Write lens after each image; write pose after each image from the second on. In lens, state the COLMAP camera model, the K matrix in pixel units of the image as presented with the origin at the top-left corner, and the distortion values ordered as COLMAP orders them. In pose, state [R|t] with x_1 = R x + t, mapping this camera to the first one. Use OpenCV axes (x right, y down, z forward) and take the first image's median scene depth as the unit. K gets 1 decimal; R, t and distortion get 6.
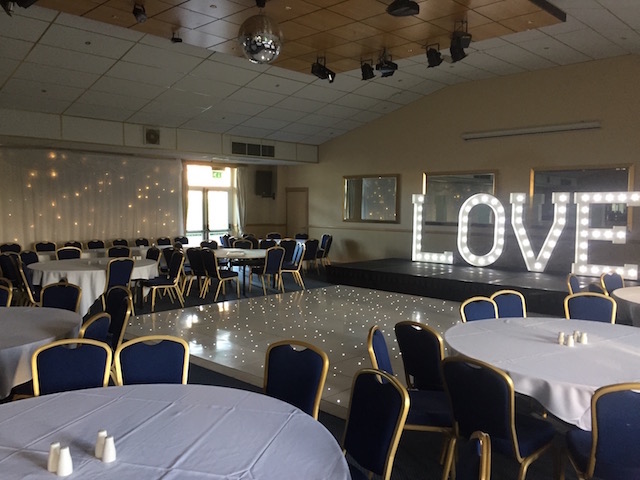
lens RADIAL K [[570.7, 0, 321.4], [0, 570.7, 240.3], [0, 0, 1]] dist [0.013656, -0.014417]
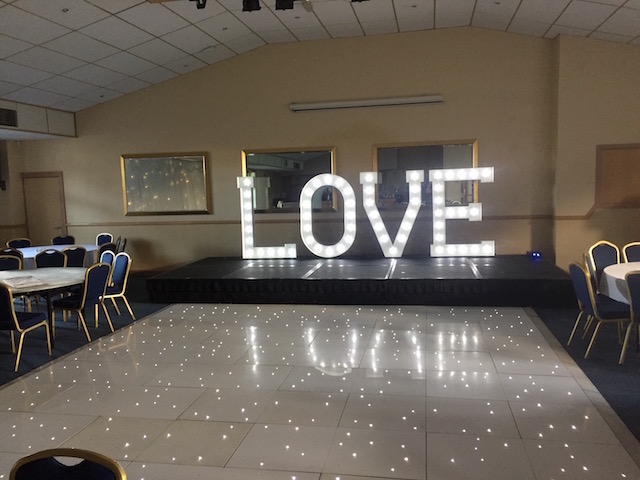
lens RADIAL K [[570.7, 0, 320.2], [0, 570.7, 241.1], [0, 0, 1]] dist [0.013656, -0.014417]
pose [[0.825009, -0.082287, 0.559097, -0.212987], [0.070022, 0.996603, 0.043353, -0.017724], [-0.560765, 0.003383, 0.827968, 0.287031]]
